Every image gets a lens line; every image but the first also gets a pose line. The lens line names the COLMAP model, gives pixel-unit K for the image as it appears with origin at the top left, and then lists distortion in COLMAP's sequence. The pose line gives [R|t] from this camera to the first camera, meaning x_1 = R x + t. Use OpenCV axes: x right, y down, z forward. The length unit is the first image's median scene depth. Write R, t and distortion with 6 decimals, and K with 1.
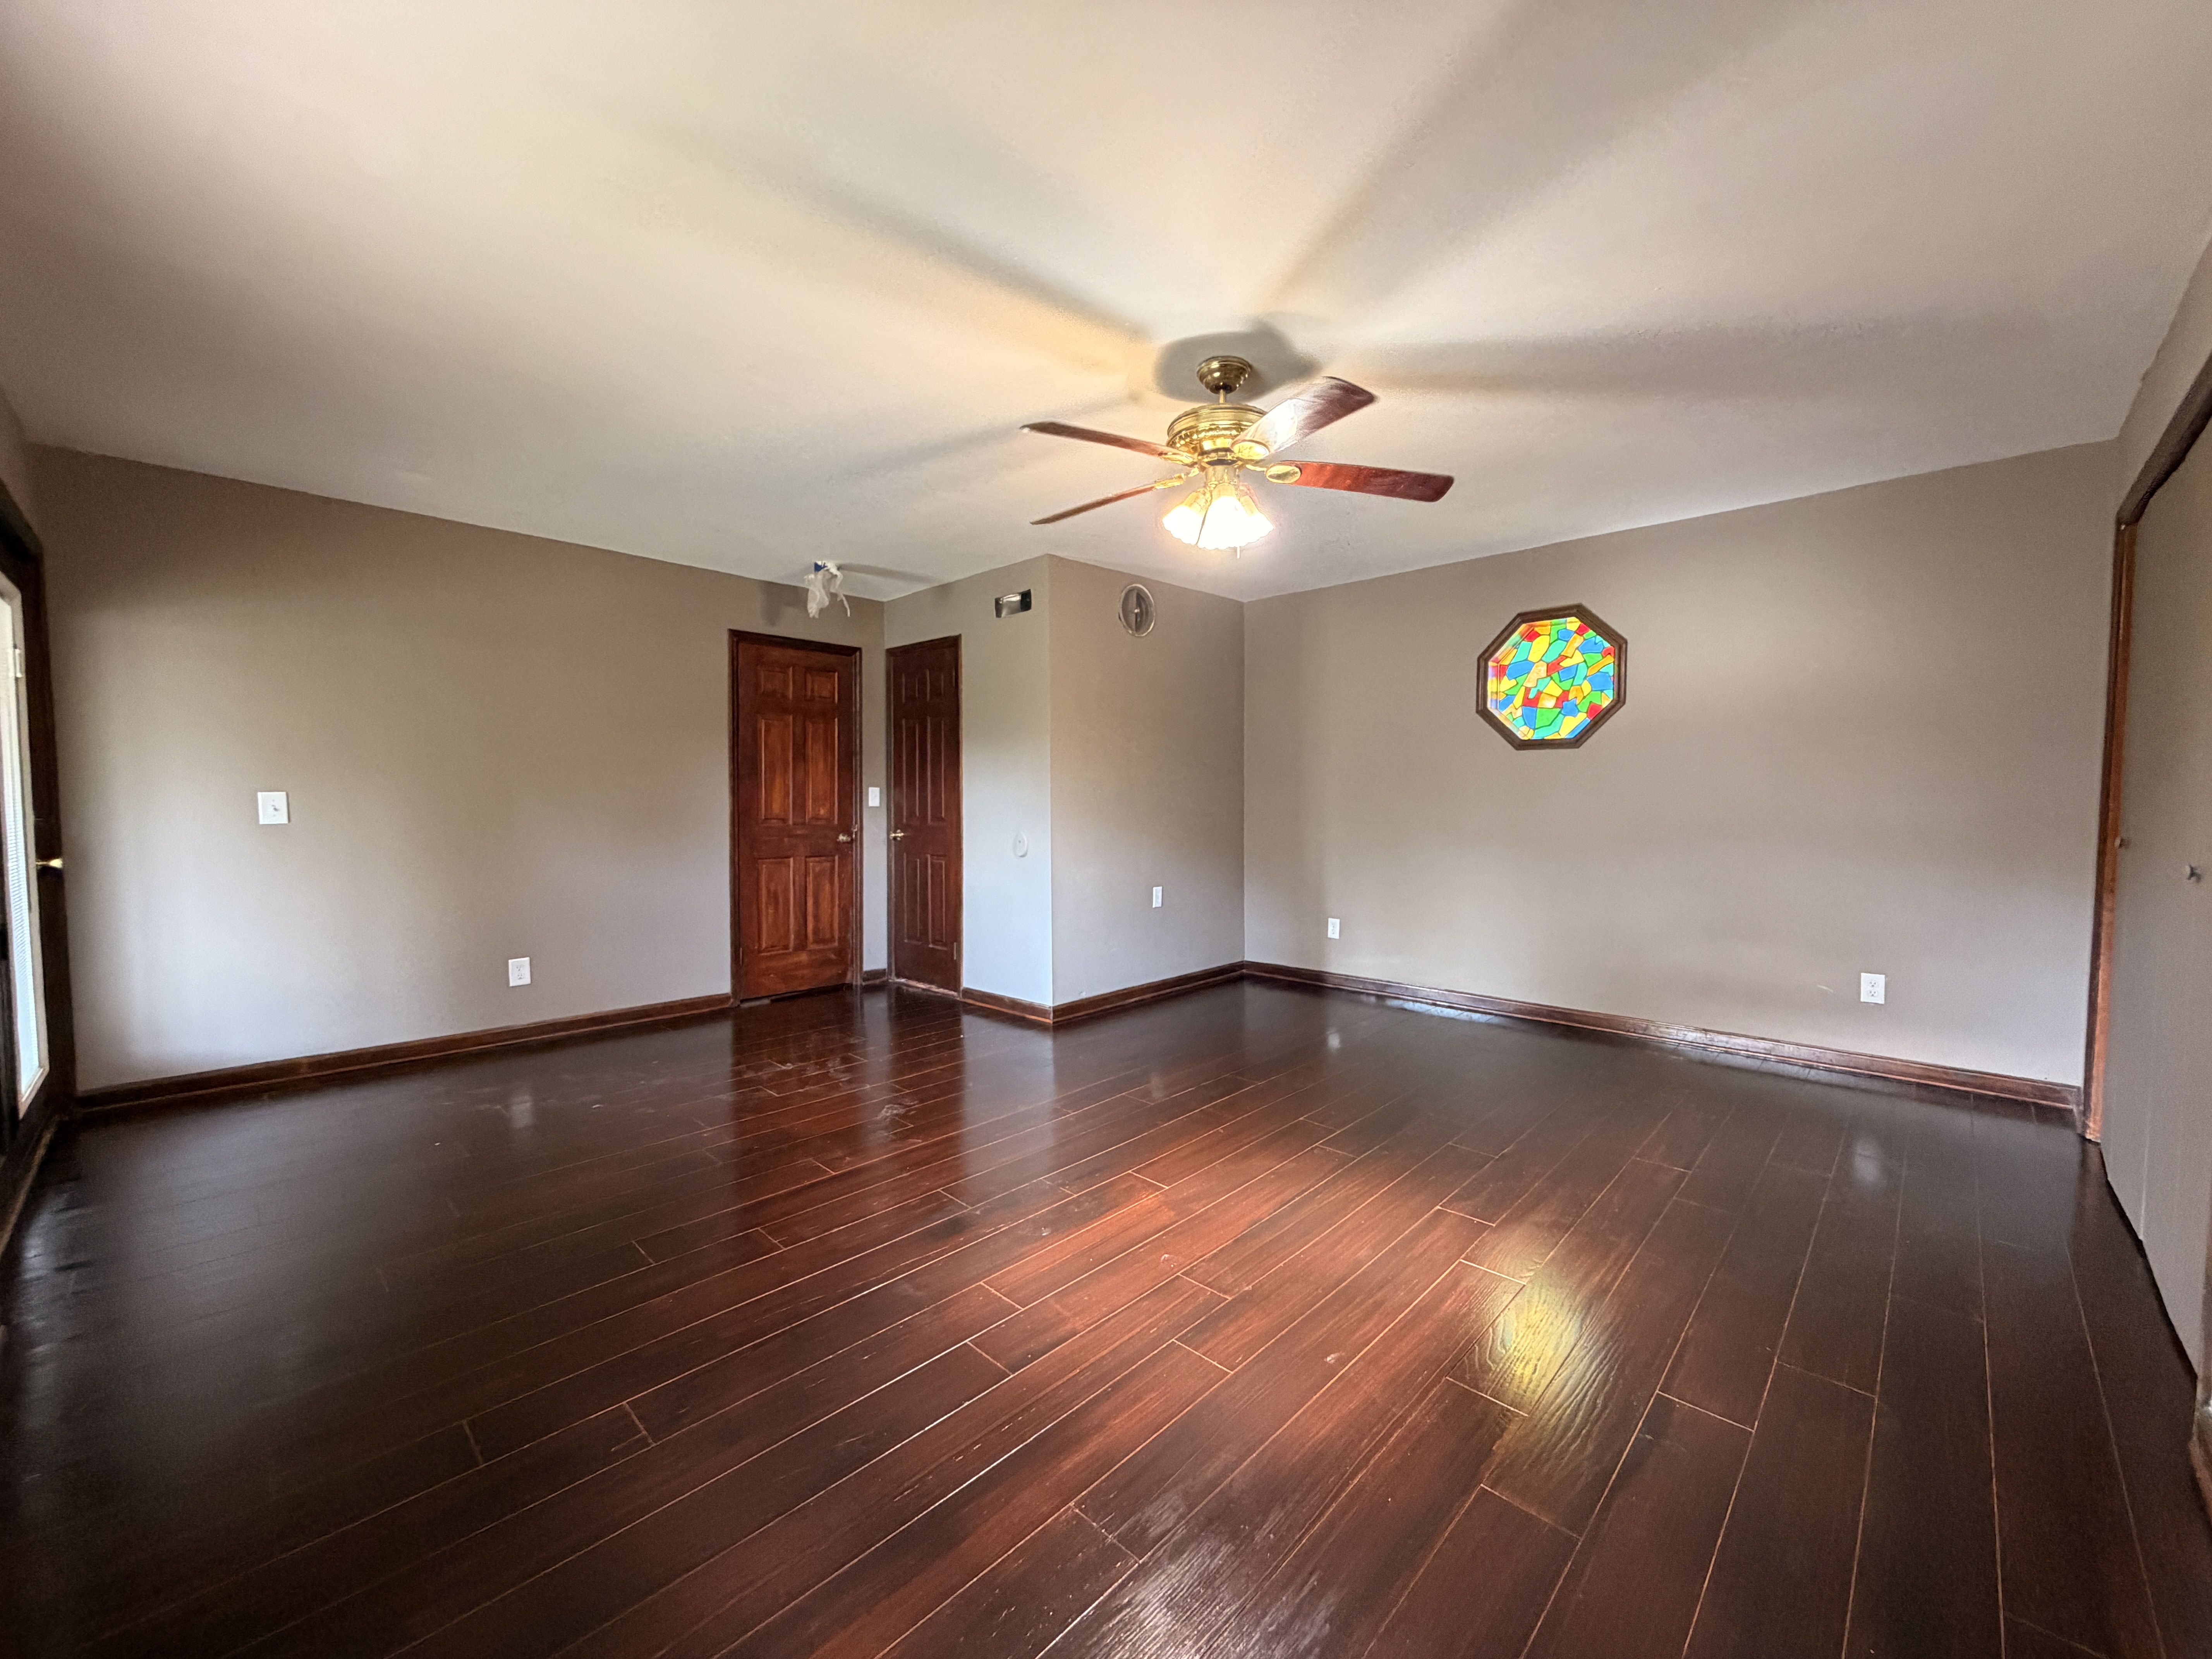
lens RADIAL K [[881.5, 0, 1101.7], [0, 881.5, 833.4], [0, 0, 1]] dist [-0.000675, -0.000216]
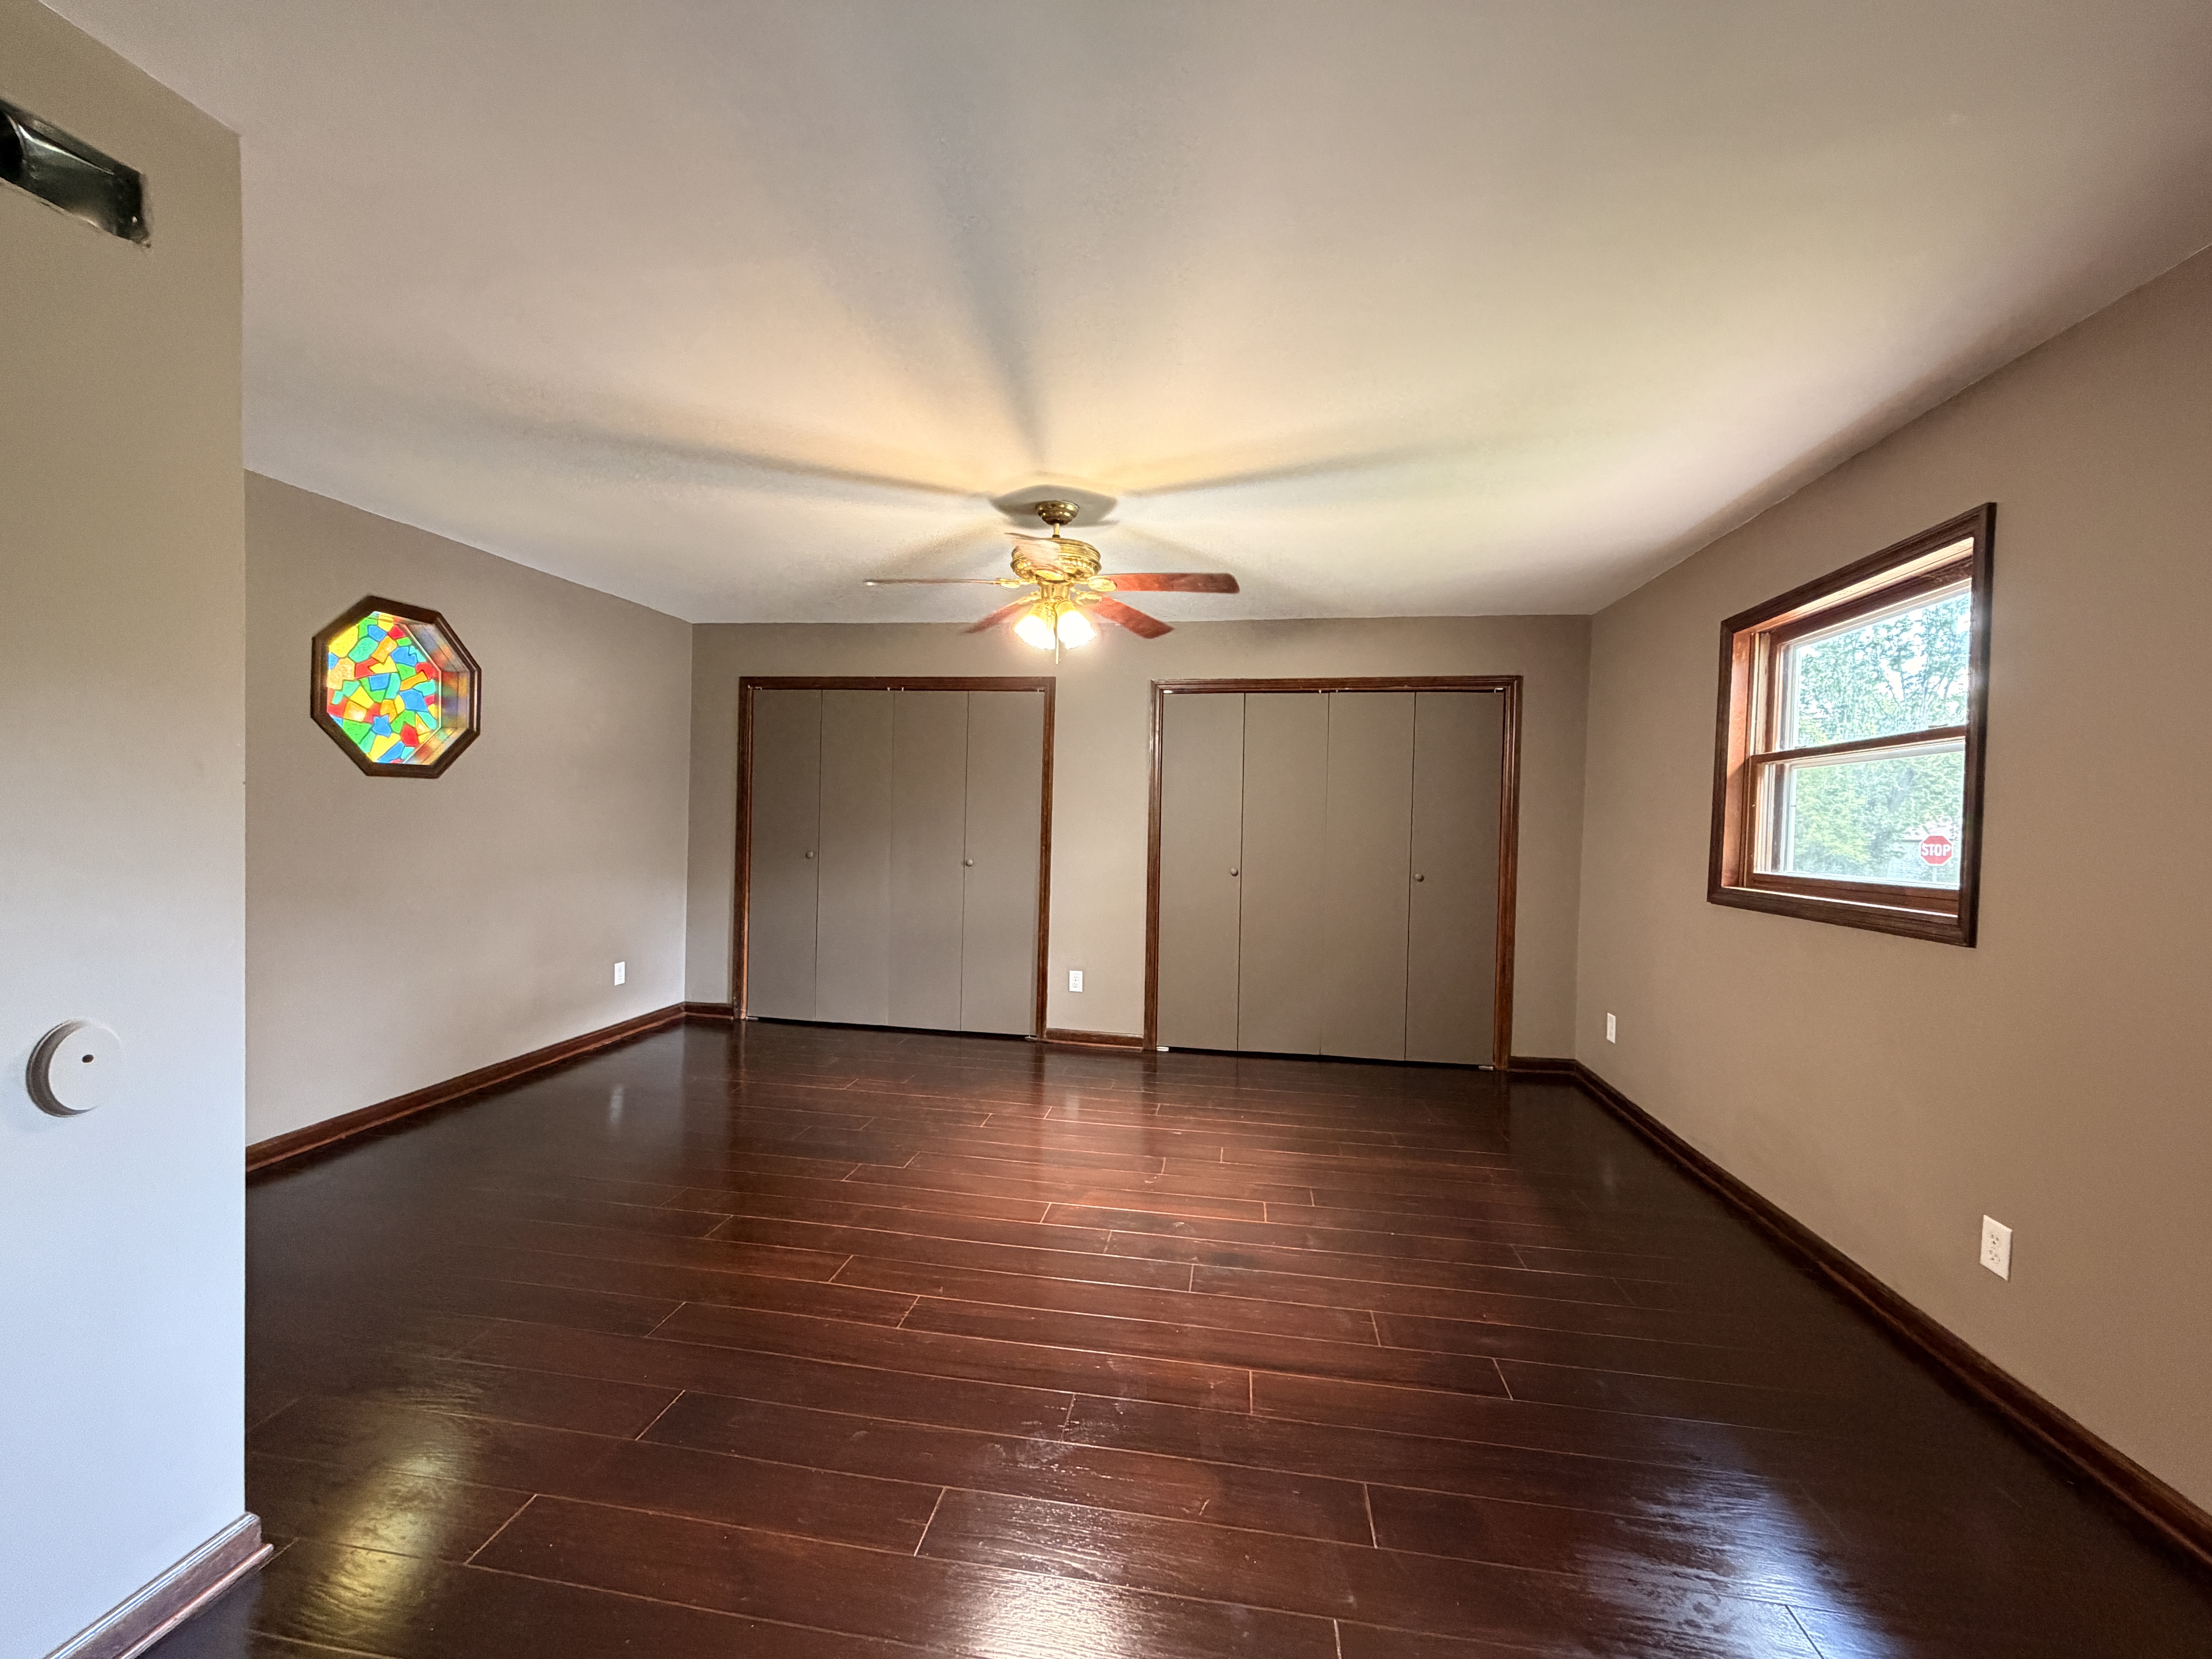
lens RADIAL K [[881.5, 0, 1101.7], [0, 881.5, 833.4], [0, 0, 1]] dist [-0.000675, -0.000216]
pose [[-0.571011, -0.025623, 0.820543, -0.514989], [0.022177, 0.998667, 0.046618, -0.067445], [-0.820643, 0.044816, -0.569681, 0.933050]]
